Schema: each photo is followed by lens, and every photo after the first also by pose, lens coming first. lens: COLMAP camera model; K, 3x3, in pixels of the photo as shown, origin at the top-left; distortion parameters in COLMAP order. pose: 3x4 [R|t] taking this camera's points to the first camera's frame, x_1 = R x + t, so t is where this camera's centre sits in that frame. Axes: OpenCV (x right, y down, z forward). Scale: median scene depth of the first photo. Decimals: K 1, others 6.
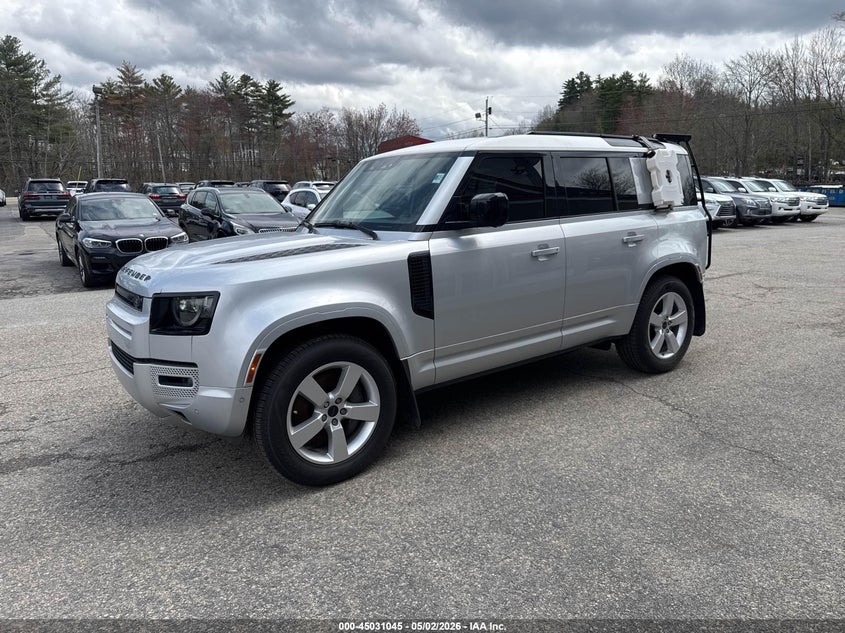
lens RADIAL K [[610.9, 0, 419.9], [0, 610.9, 317.2], [0, 0, 1]] dist [0.002706, -0.033572]
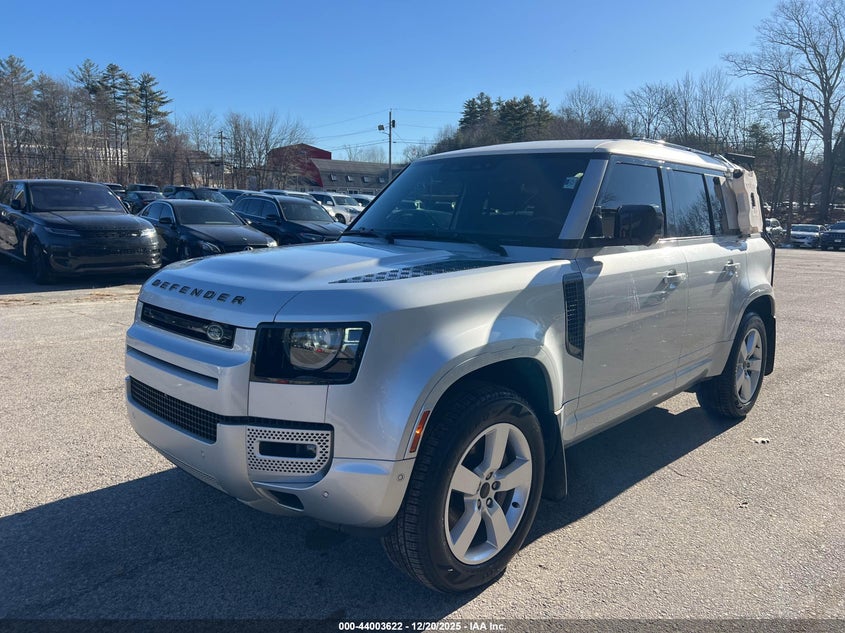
lens RADIAL K [[656.2, 0, 419.6], [0, 656.2, 307.9], [0, 0, 1]] dist [0.003497, -0.015431]
pose [[0.982788, 0.021152, 0.183523, -0.112727], [-0.011220, 0.998424, -0.054989, -0.004766], [-0.184397, 0.051984, 0.981476, 0.067746]]
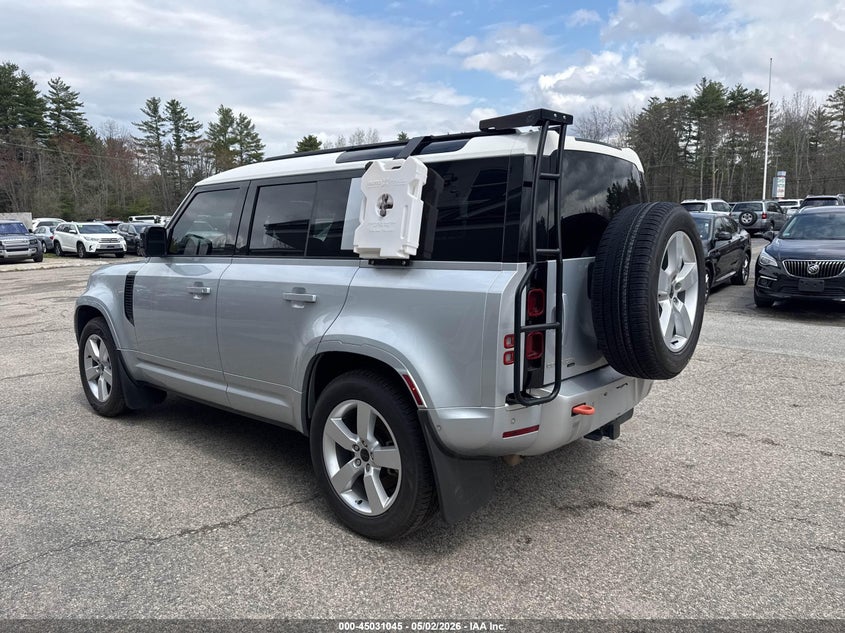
lens RADIAL K [[622.7, 0, 430.0], [0, 622.7, 312.2], [0, 0, 1]] dist [0.006143, -0.006930]
pose [[0.218274, 0.157564, -0.963084, 0.459973], [-0.193067, 0.974346, 0.115650, -0.096514], [0.956599, 0.160696, 0.243094, 0.422864]]
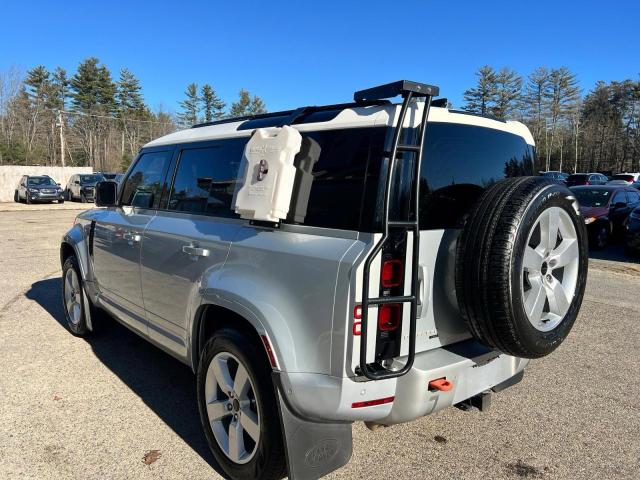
lens RADIAL K [[497.0, 0, 317.8], [0, 497.0, 233.5], [0, 0, 1]] dist [0.003497, -0.015431]
pose [[0.062842, 0.126067, -0.990029, 0.422730], [-0.229429, 0.967247, 0.108603, -0.108503], [0.971295, 0.220317, 0.089708, 0.469565]]
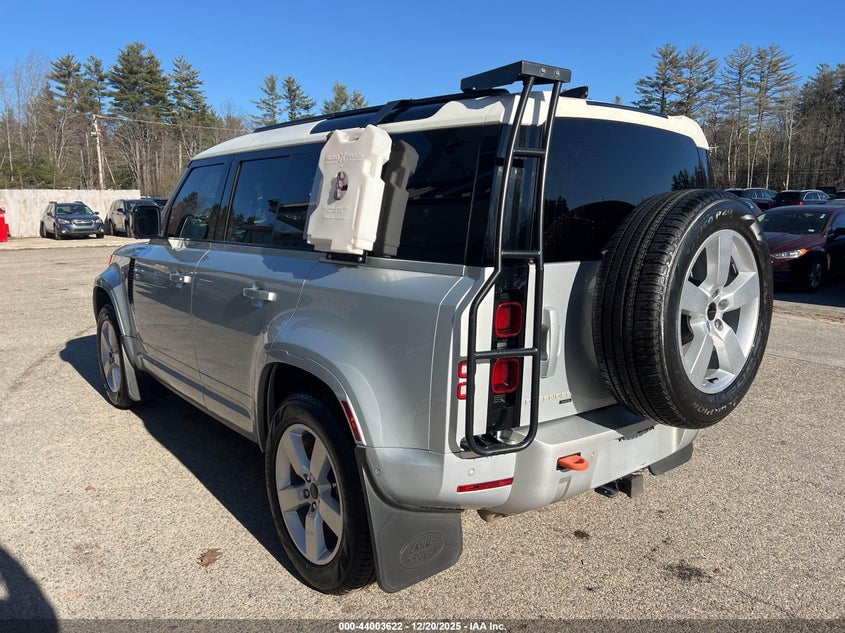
lens RADIAL K [[656.5, 0, 429.3], [0, 656.5, 313.7], [0, 0, 1]] dist [-0.001101, -0.003854]
pose [[0.047223, 0.183453, -0.981894, 0.425094], [-0.217131, 0.961371, 0.169176, -0.108593], [0.974999, 0.205211, 0.085232, 0.477902]]
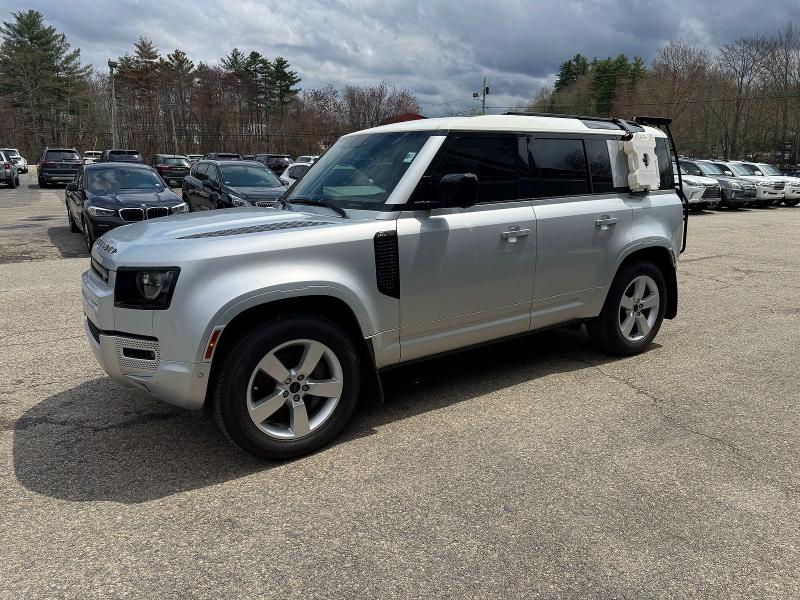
lens RADIAL K [[574.9, 0, 401.0], [0, 574.9, 313.1], [0, 0, 1]] dist [-0.002836, -0.021118]
pose [[0.999273, 0.028089, -0.025794, 0.016765], [-0.026885, 0.998585, 0.045878, -0.005441], [0.027047, -0.045151, 0.998614, 0.017297]]
